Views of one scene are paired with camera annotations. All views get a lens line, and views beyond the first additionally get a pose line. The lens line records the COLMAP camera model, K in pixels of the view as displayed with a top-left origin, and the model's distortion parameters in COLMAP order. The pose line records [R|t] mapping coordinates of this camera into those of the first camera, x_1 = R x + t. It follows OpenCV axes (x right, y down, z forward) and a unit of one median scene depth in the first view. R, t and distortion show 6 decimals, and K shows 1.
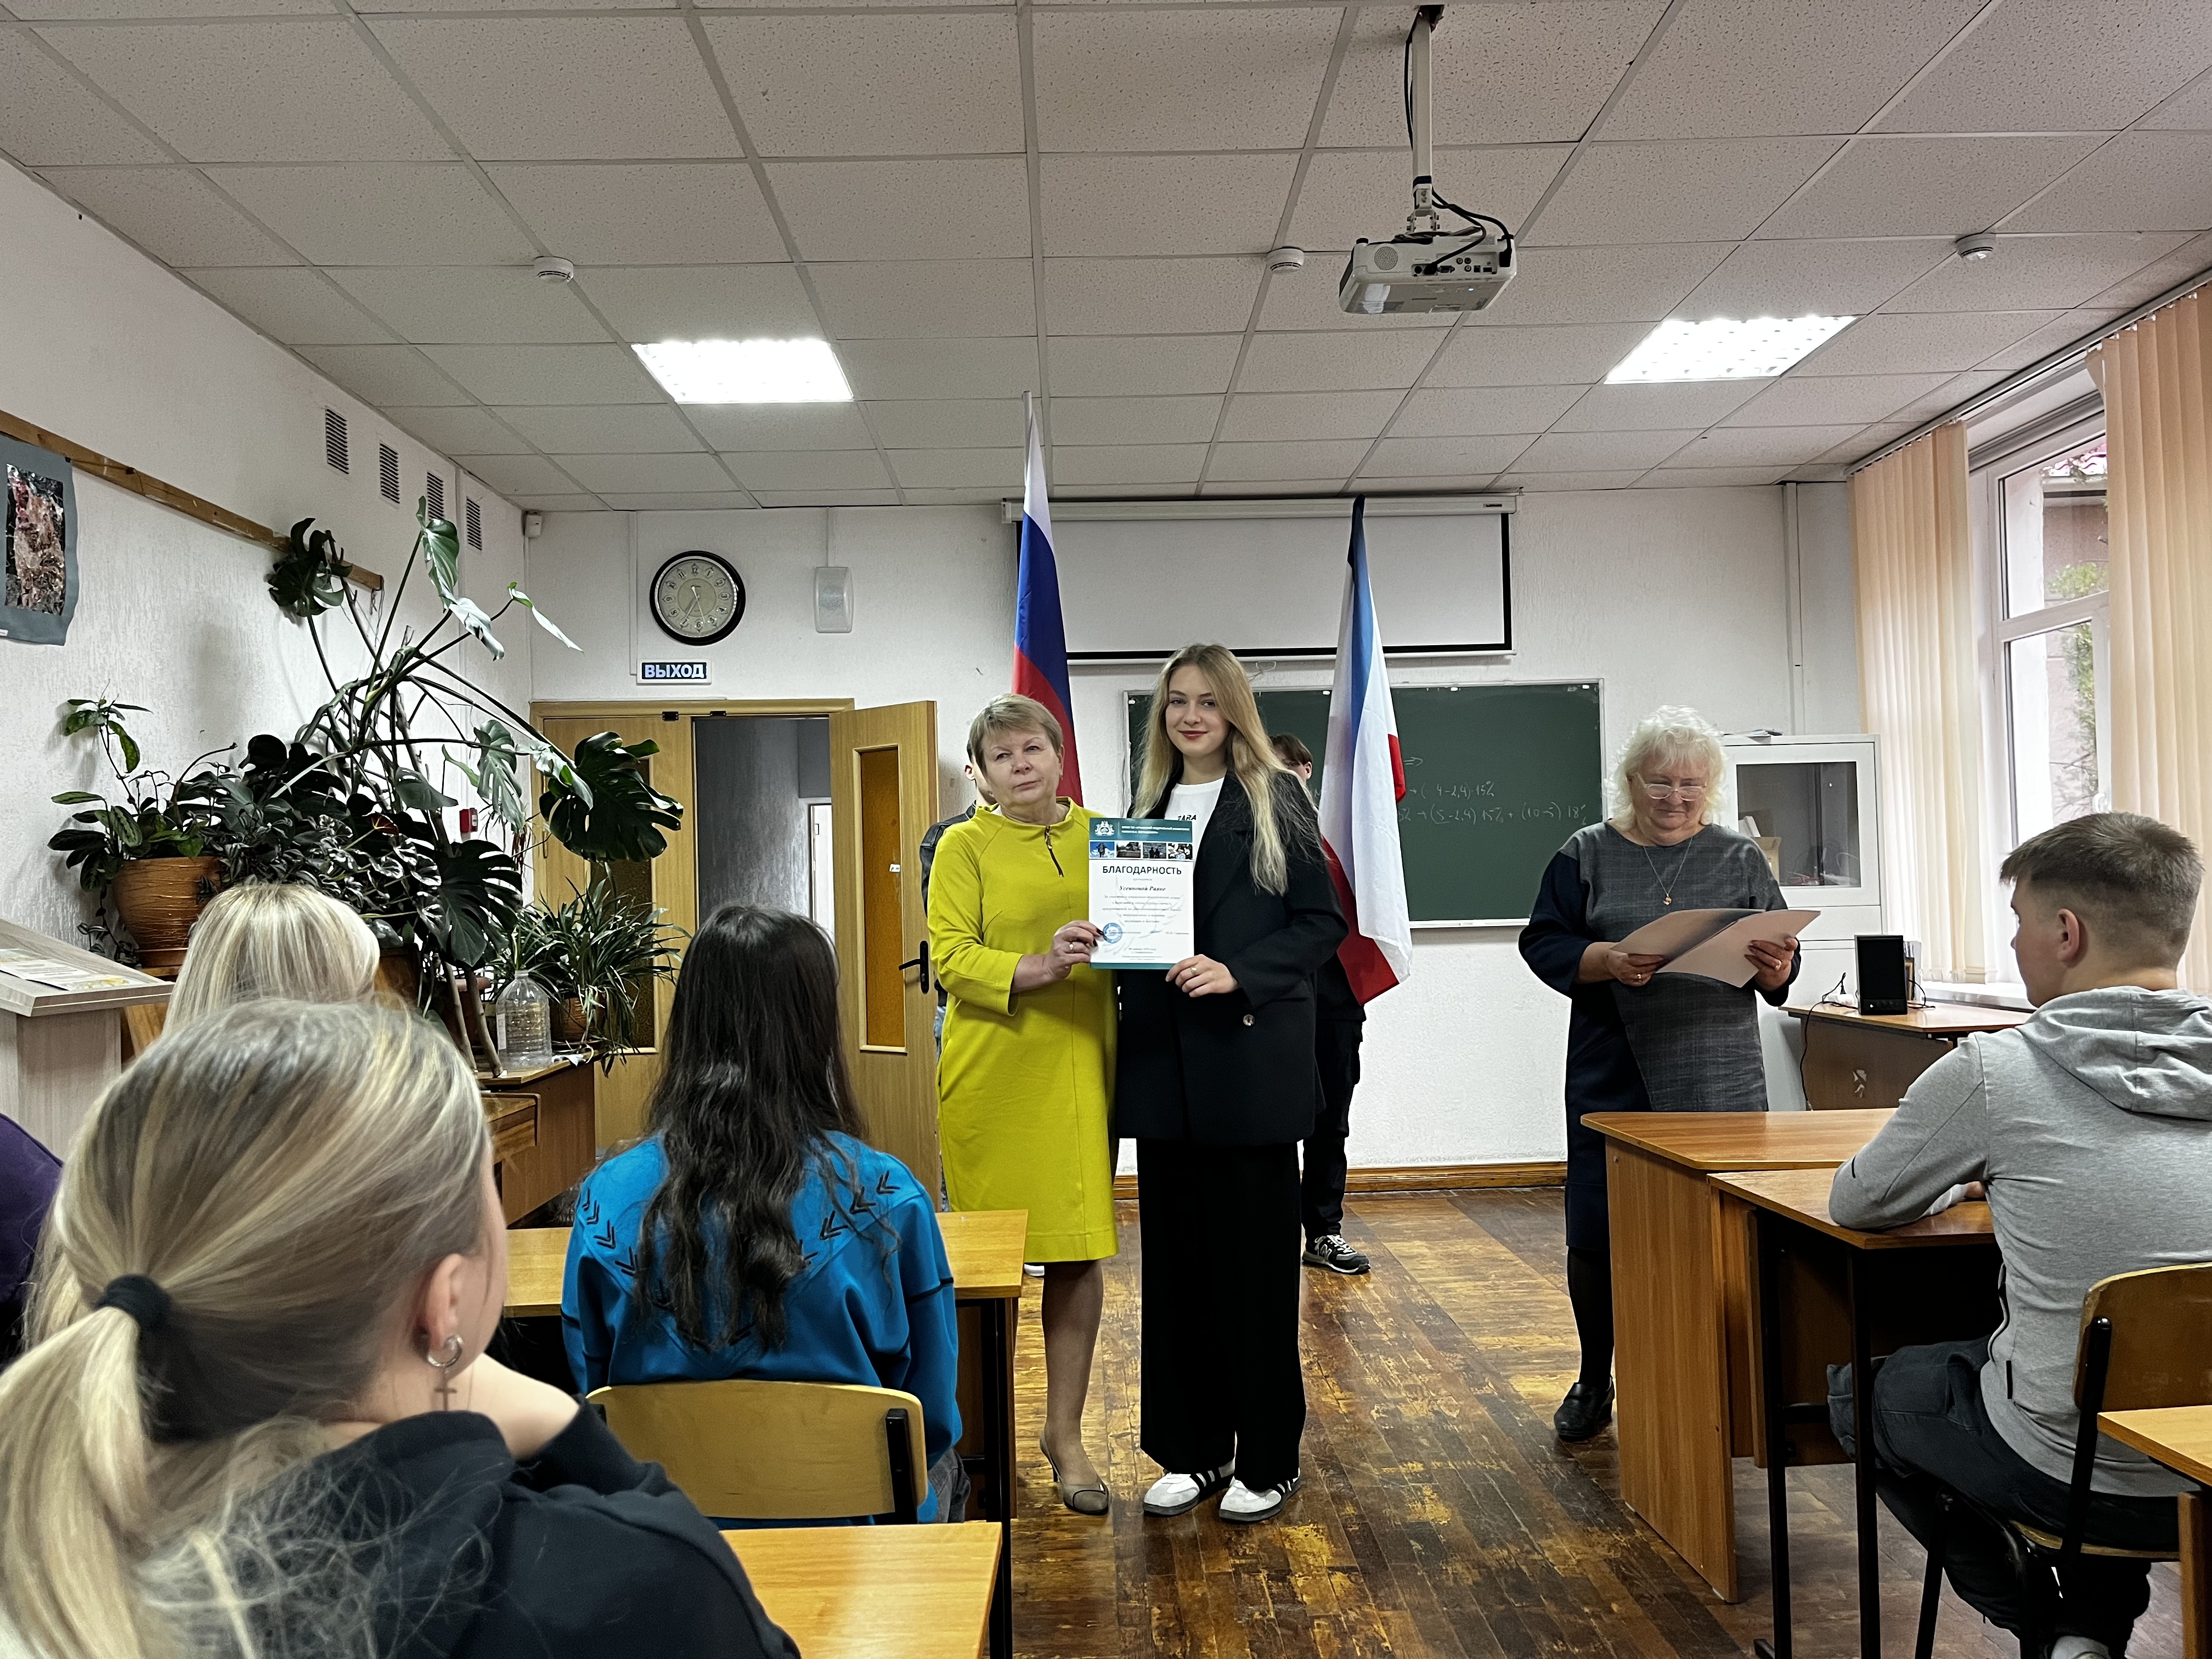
lens RADIAL K [[1674.6, 0, 1117.6], [0, 1674.6, 836.9], [0, 0, 1]] dist [0.080785, -0.111440]
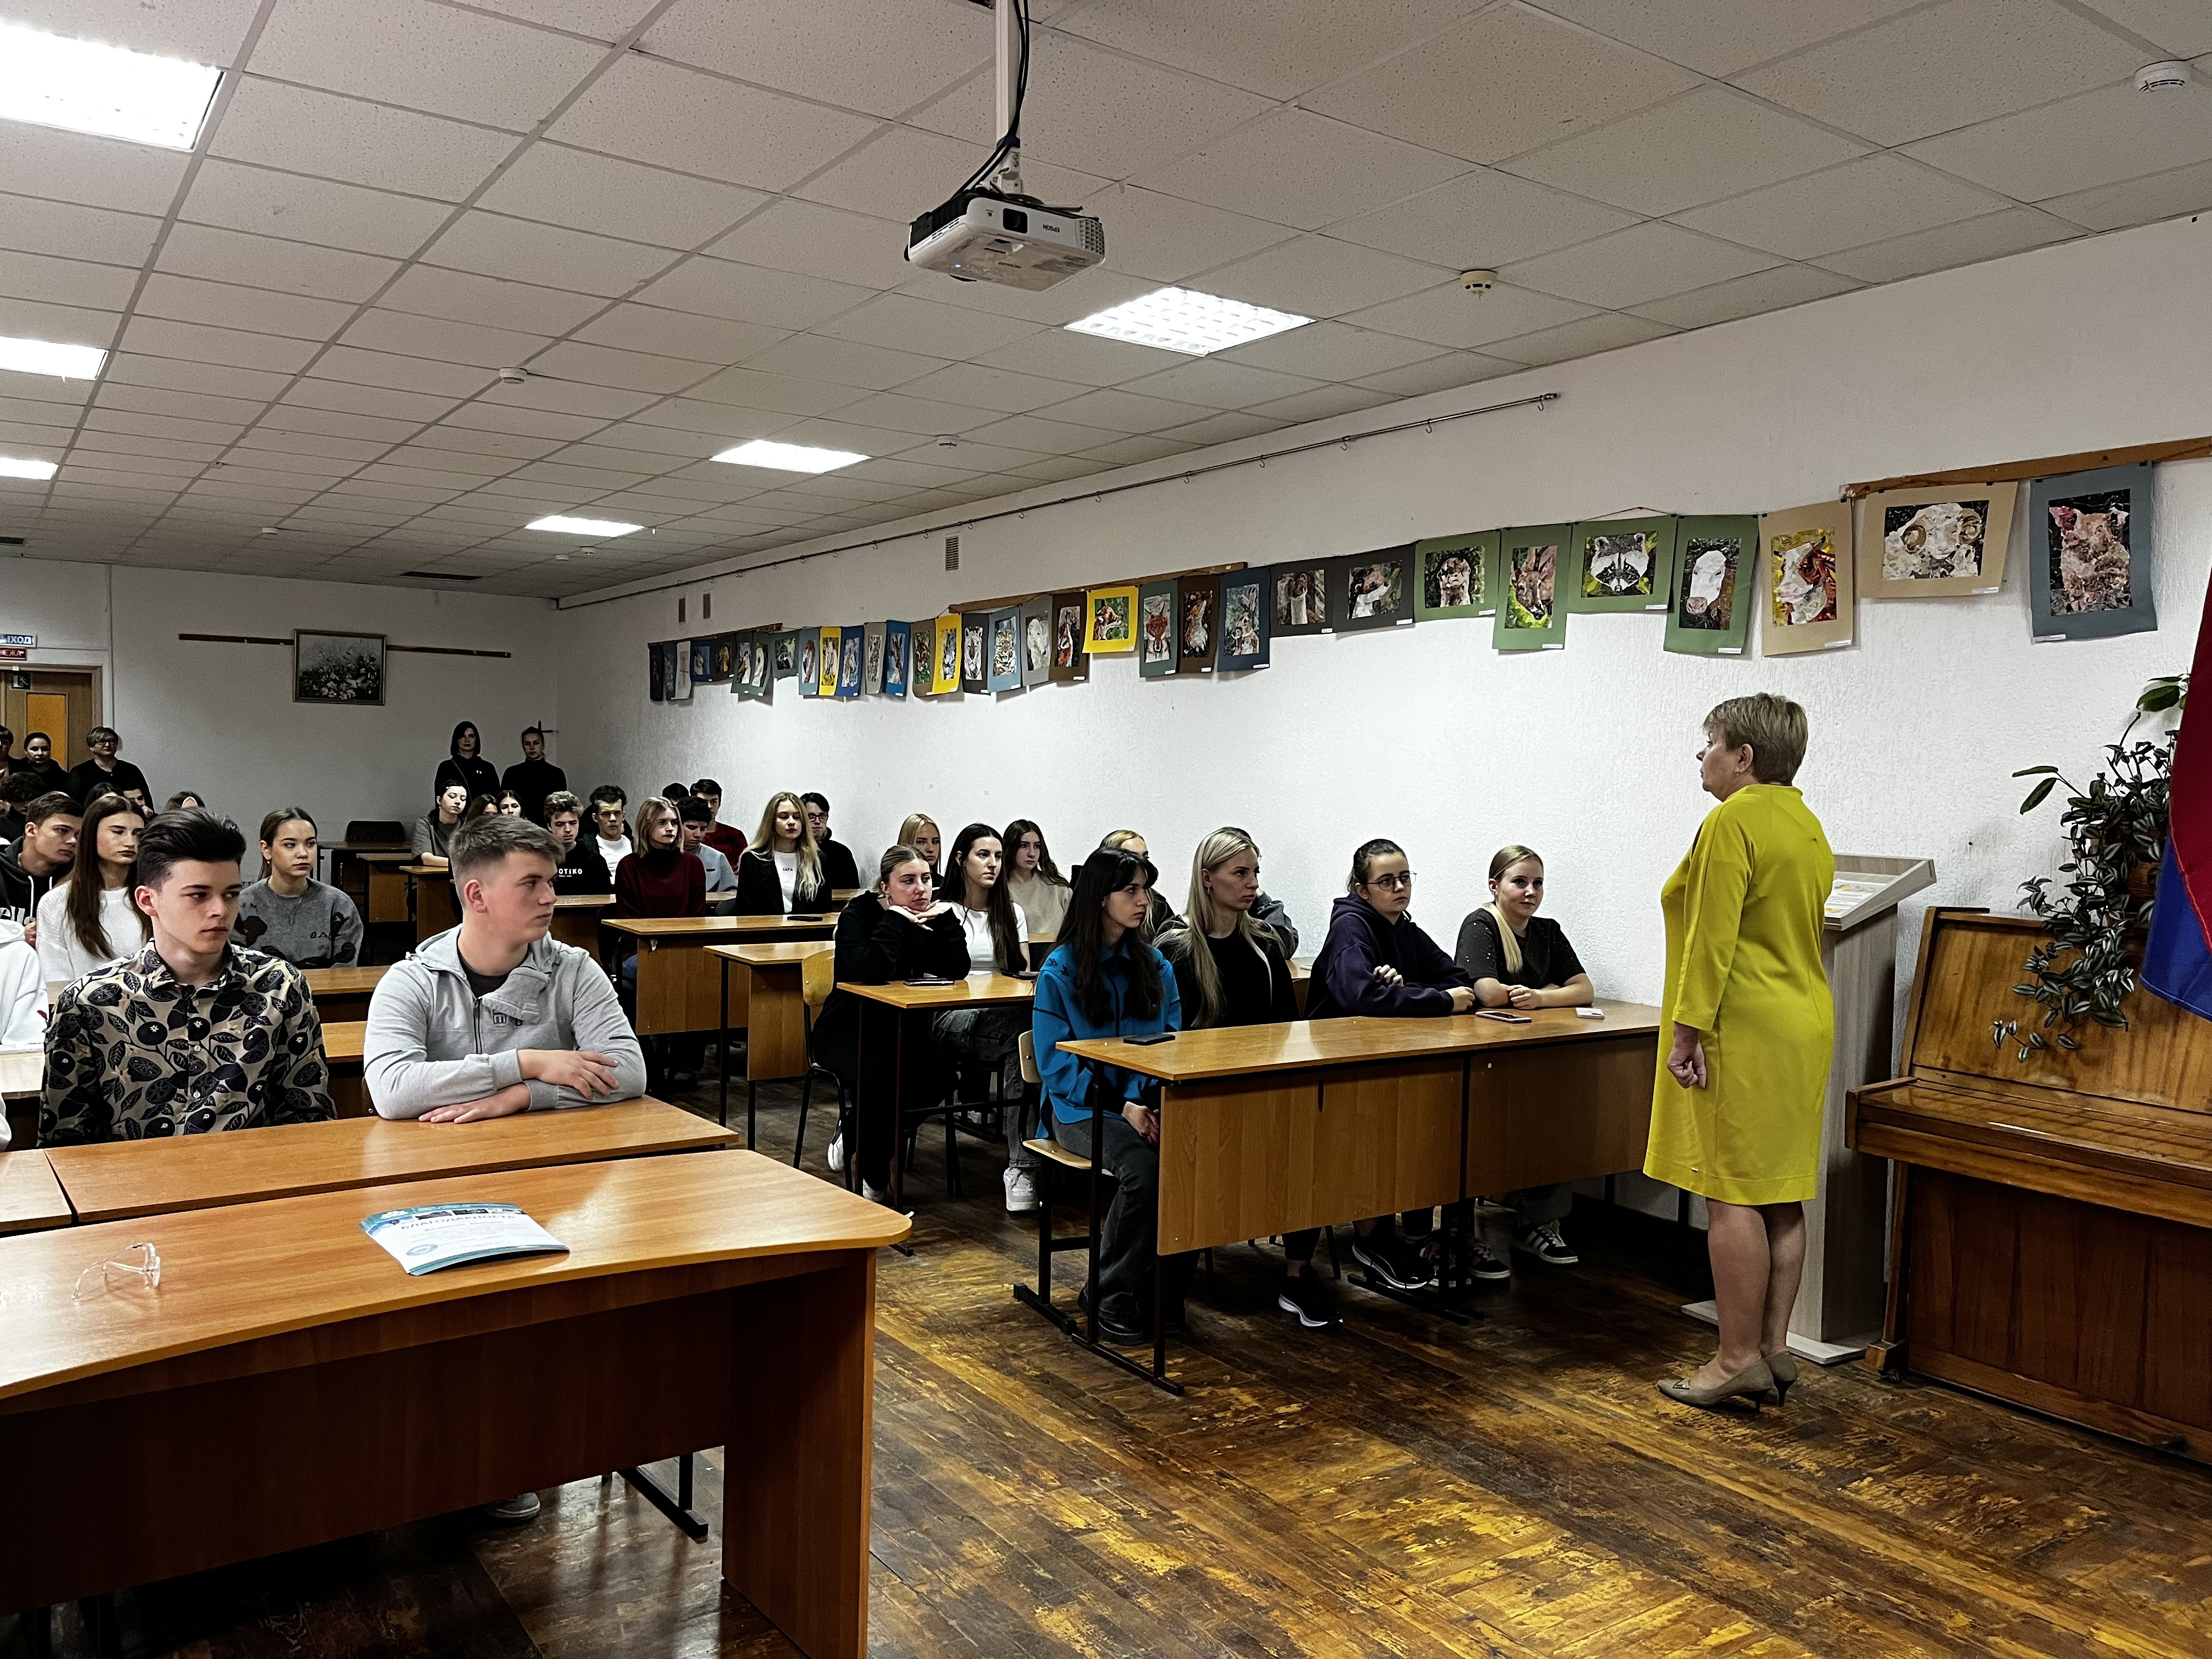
lens RADIAL K [[1675.3, 0, 1106.0], [0, 1675.3, 829.5], [0, 0, 1]] dist [0.075397, -0.104139]
pose [[-0.834928, 0.031393, -0.549463, 0.549973], [0.019893, 0.999441, 0.026874, -0.025465], [0.549999, 0.011507, -0.835086, 1.510808]]
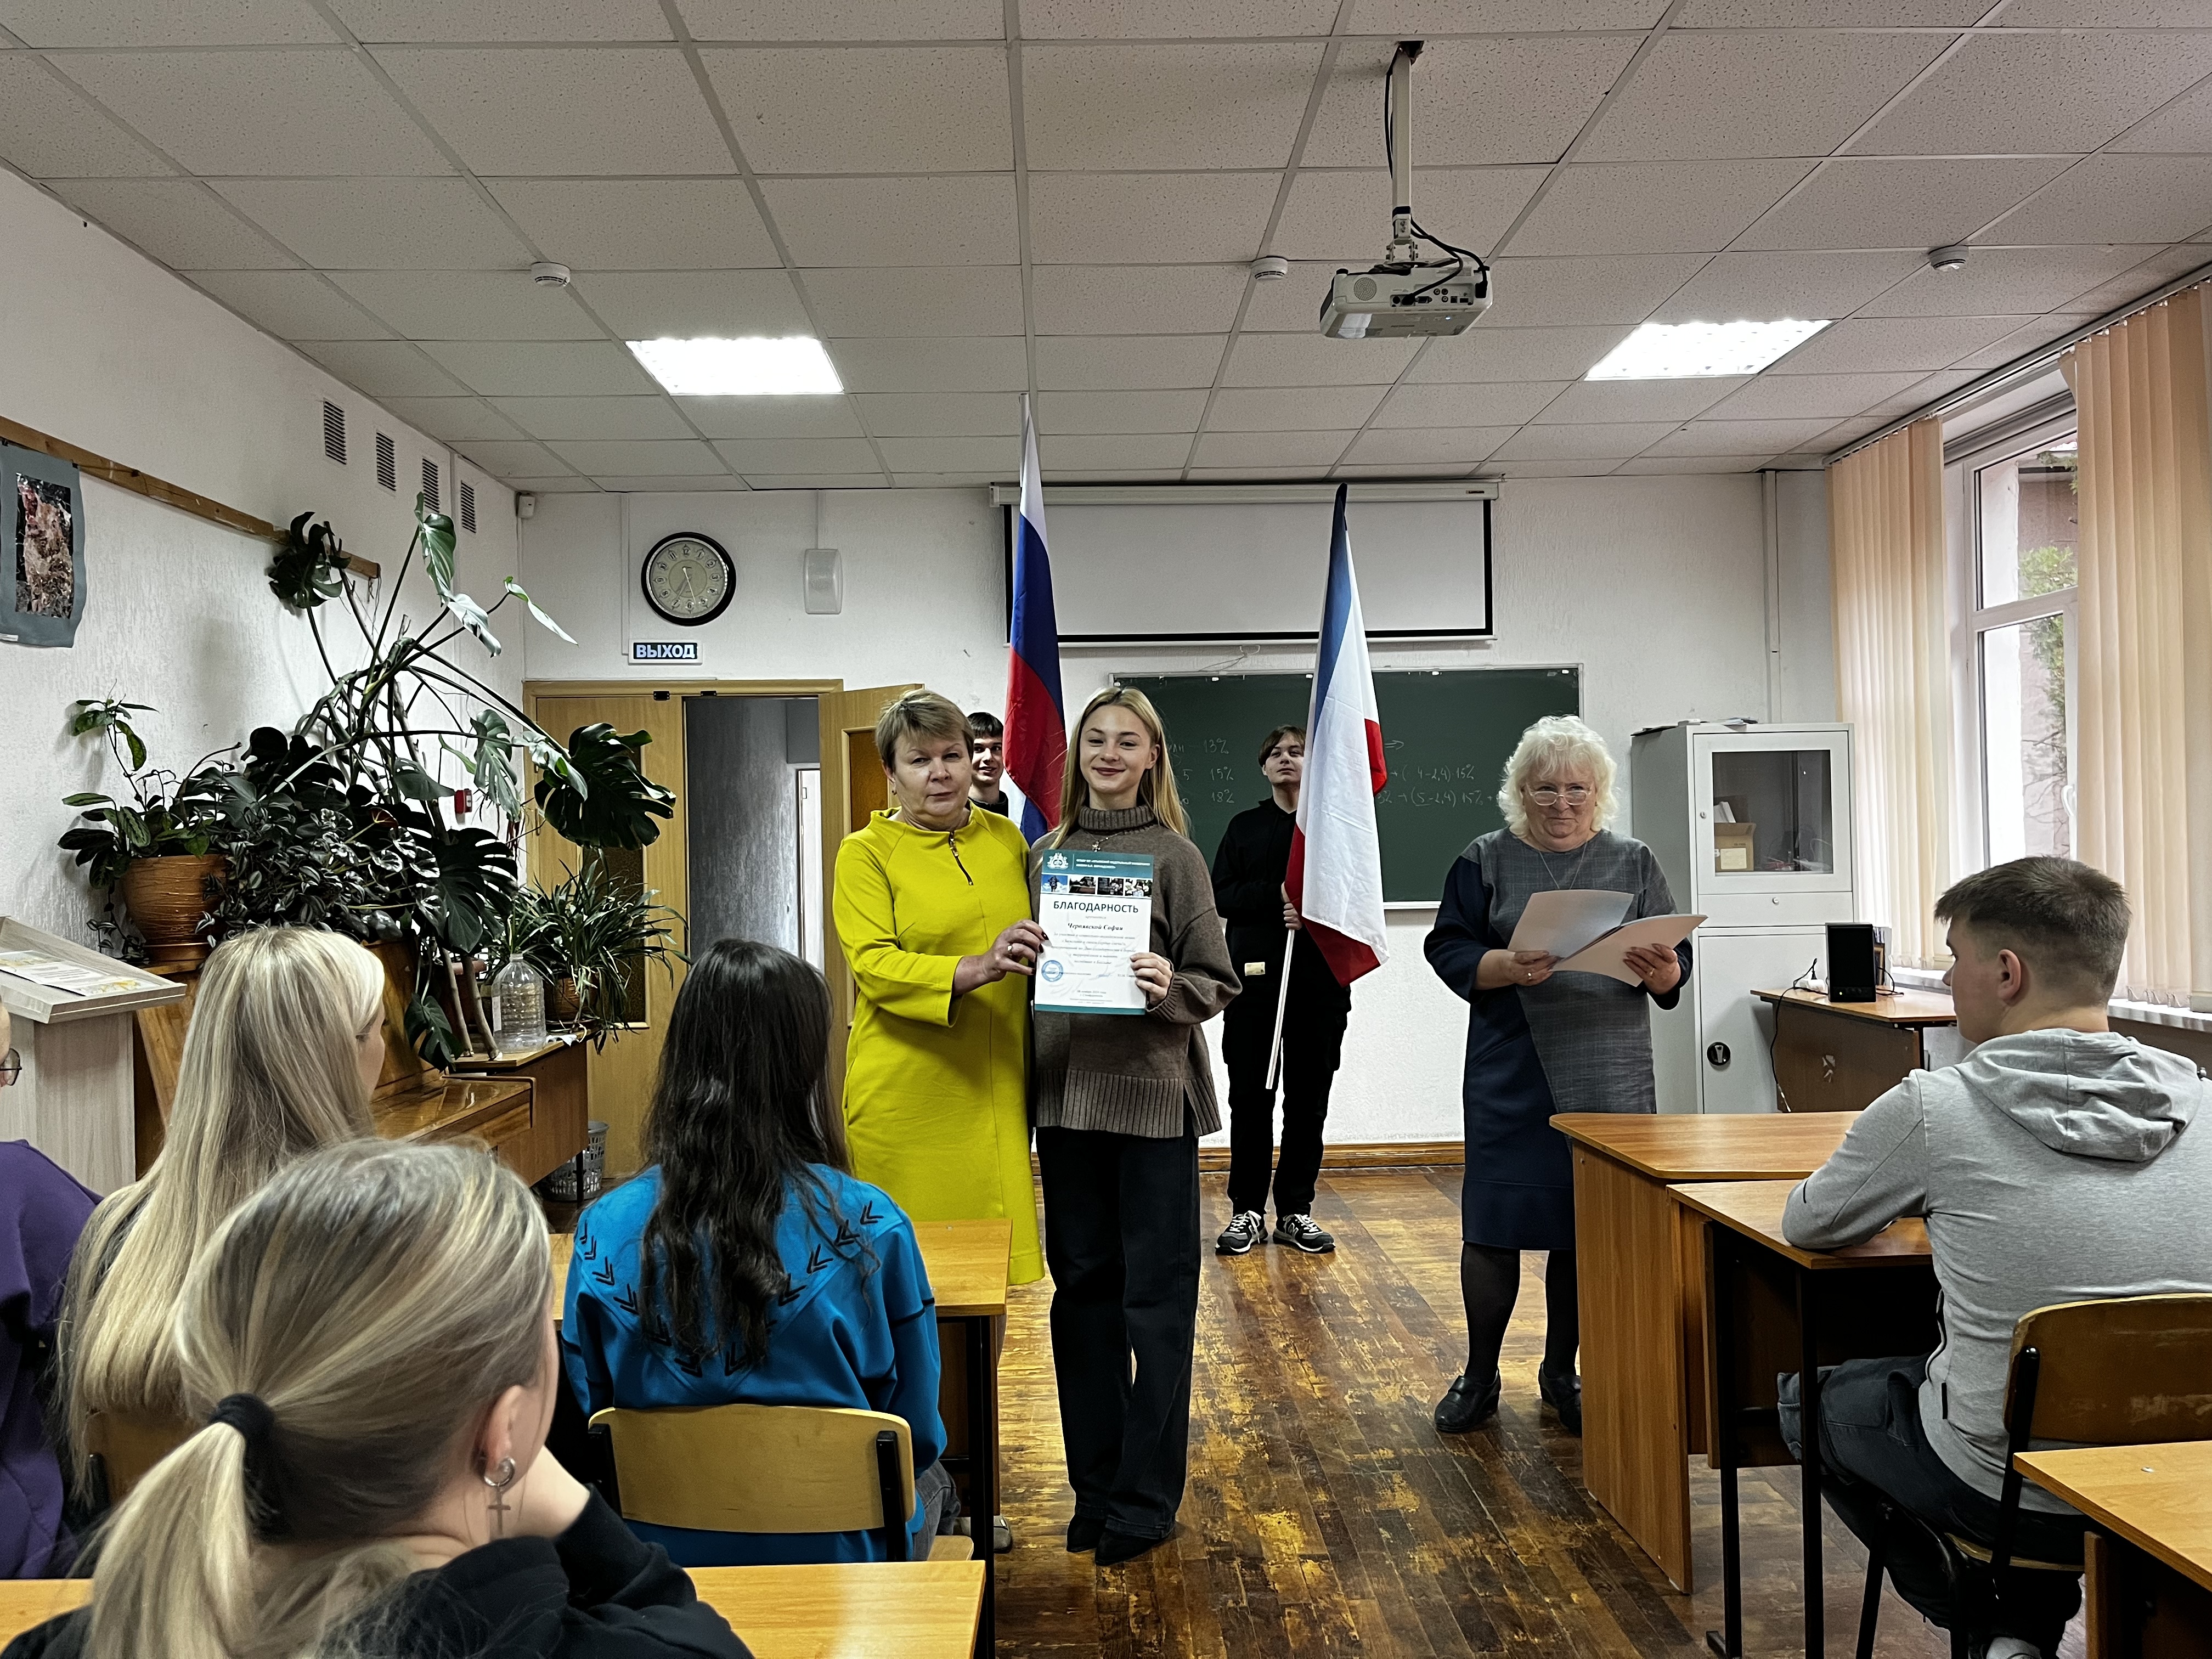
lens RADIAL K [[1675.4, 0, 1105.5], [0, 1675.4, 814.8], [0, 0, 1]] dist [0.075994, -0.103775]
pose [[0.999986, 0.005297, 0.000856, 0.001582], [-0.005310, 0.999855, 0.016187, -0.031039], [-0.000770, -0.016191, 0.999869, -0.024085]]
